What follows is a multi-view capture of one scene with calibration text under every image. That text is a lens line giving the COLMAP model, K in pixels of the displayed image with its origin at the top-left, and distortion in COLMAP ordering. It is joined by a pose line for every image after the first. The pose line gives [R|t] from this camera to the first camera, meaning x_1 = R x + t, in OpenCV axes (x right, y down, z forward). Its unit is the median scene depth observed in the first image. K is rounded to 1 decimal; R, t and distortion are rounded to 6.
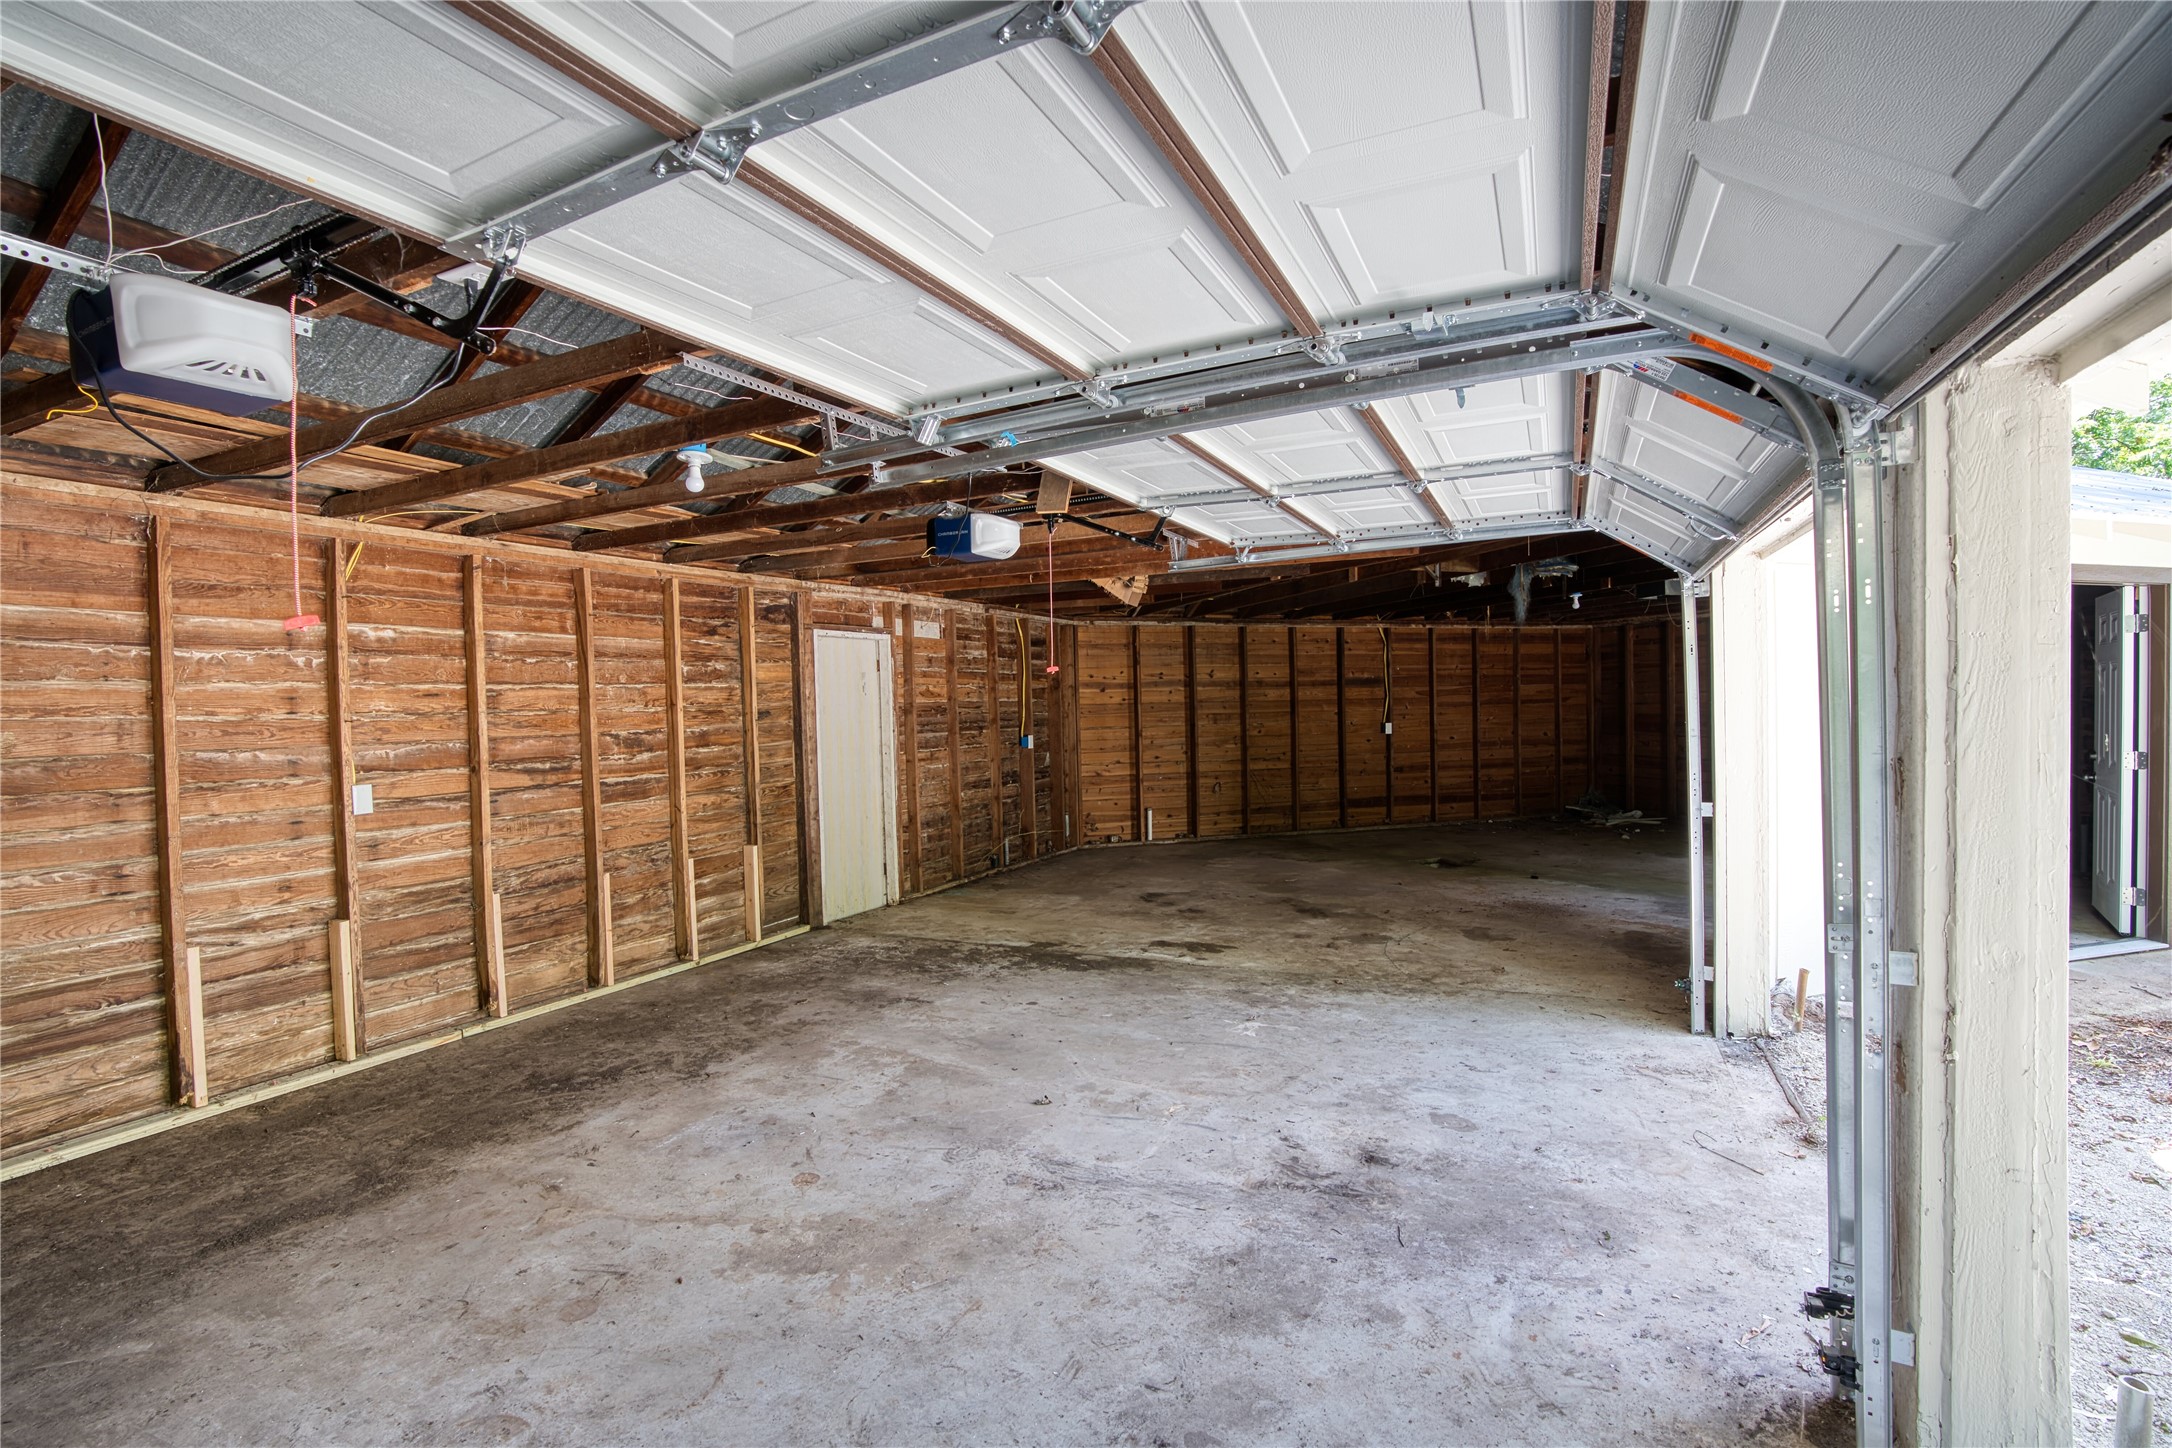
lens RADIAL K [[1007.6, 0, 1087.5], [0, 1007.6, 719.8], [0, 0, 1]] dist [-0.067424, 0.025414]
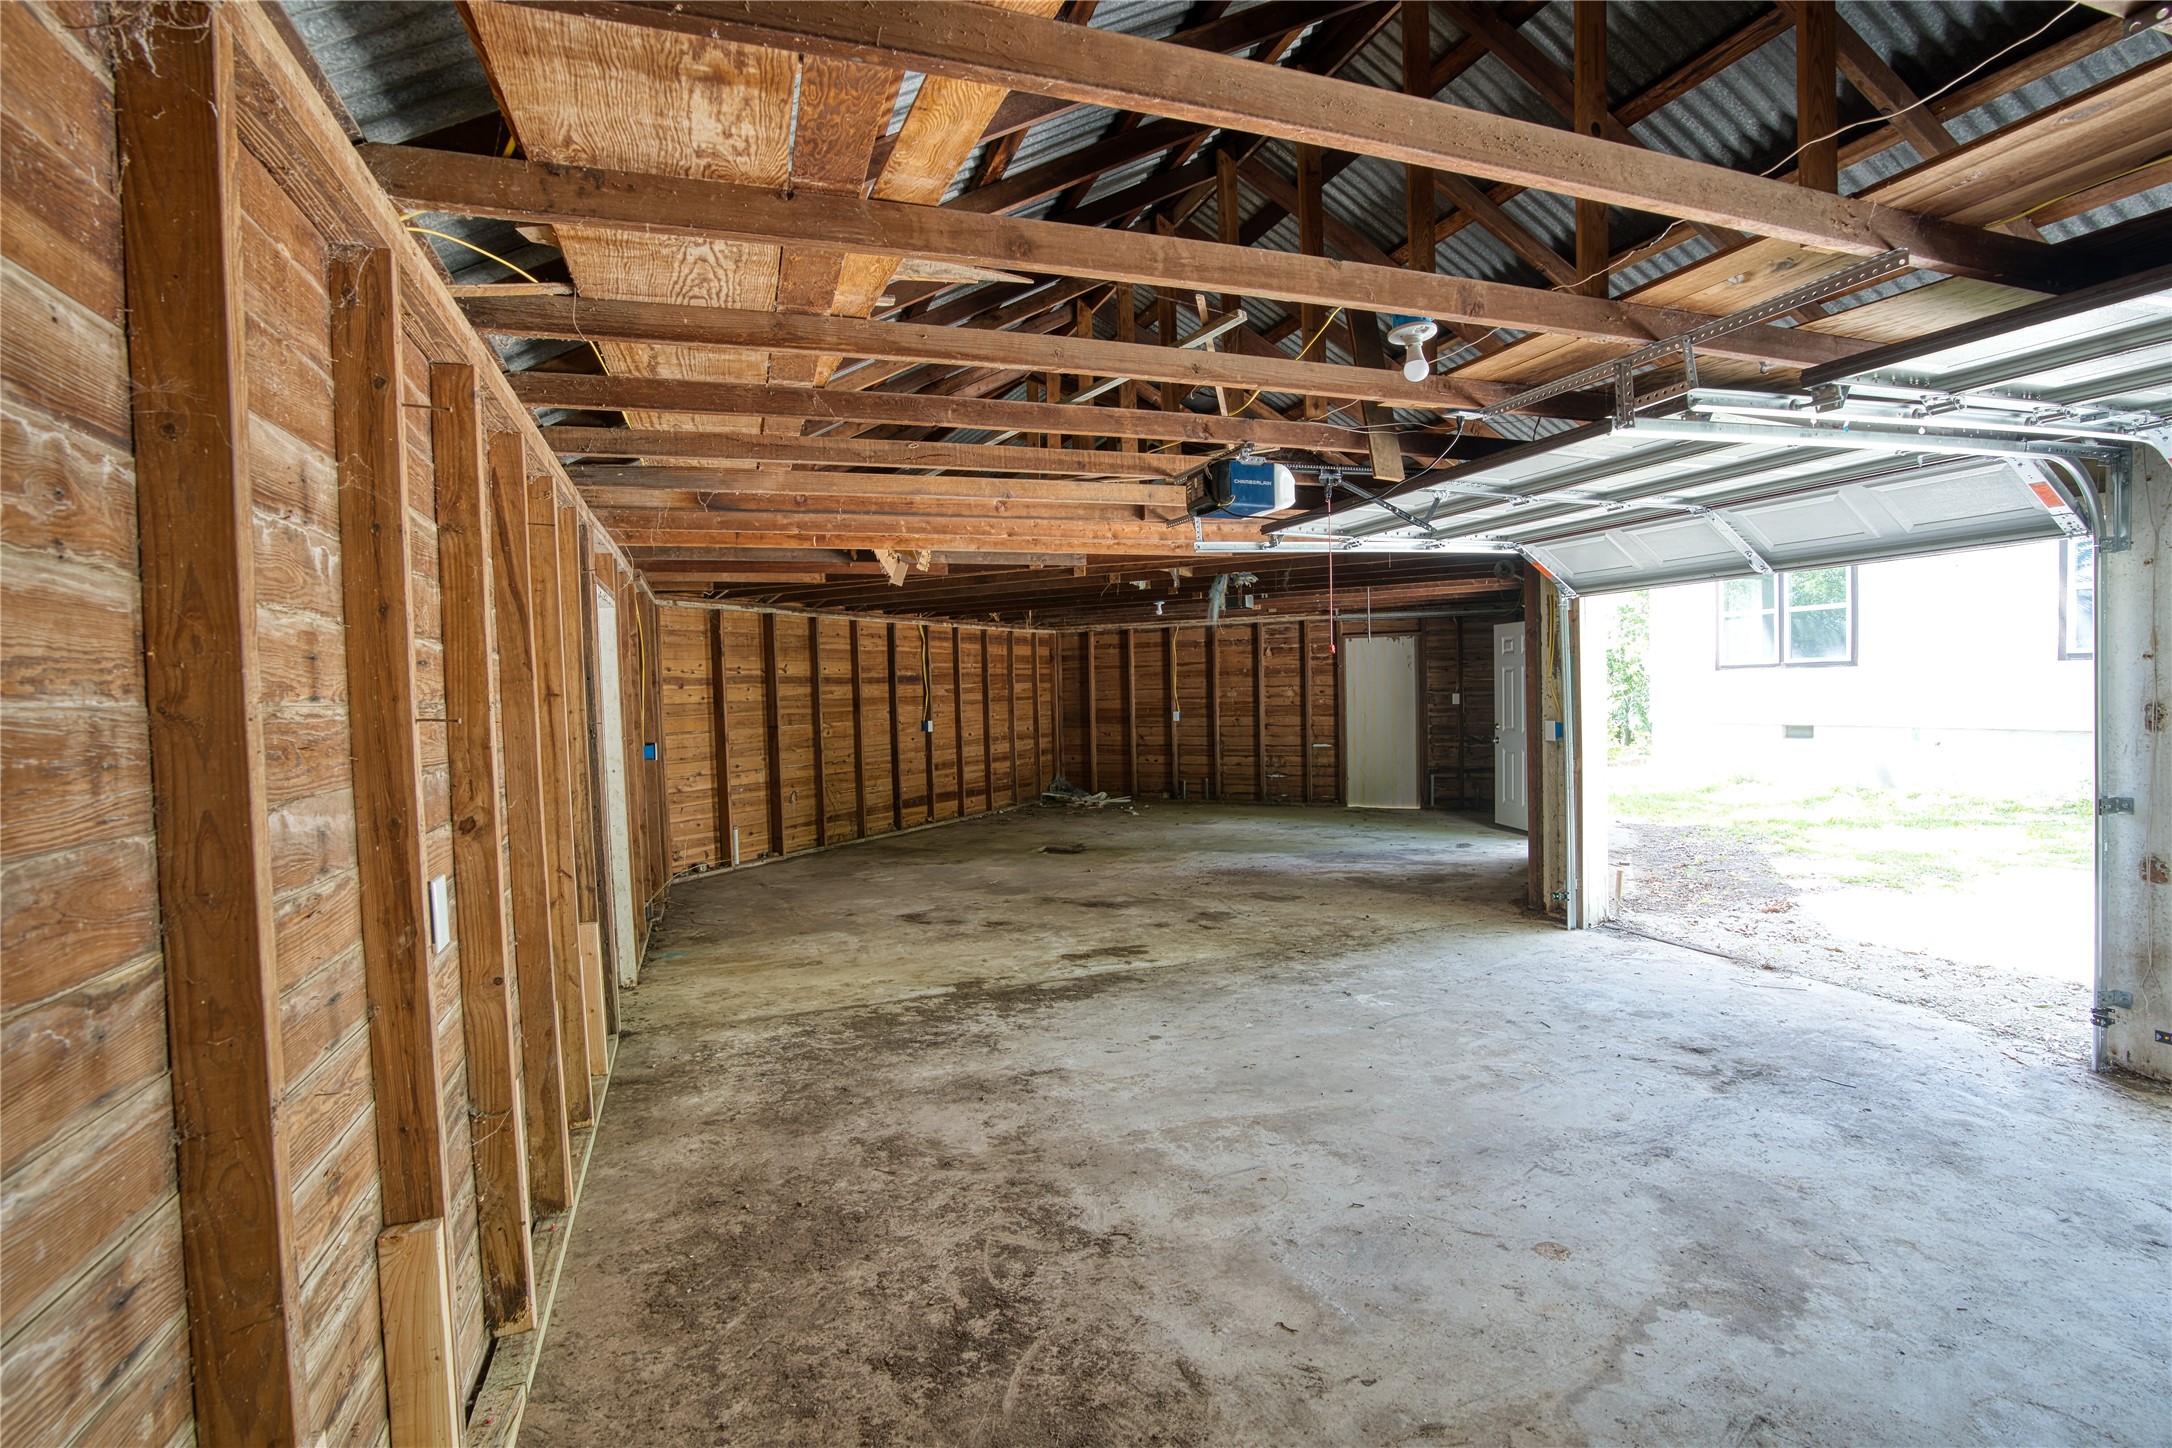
lens RADIAL K [[1007.6, 0, 1079.1], [0, 1007.6, 720.7], [0, 0, 1]] dist [-0.067424, 0.025414]
pose [[0.698246, -0.020081, 0.715576, -0.664436], [0.024416, 0.999693, 0.004229, 0.004941], [-0.715442, 0.014518, 0.698522, 0.412285]]
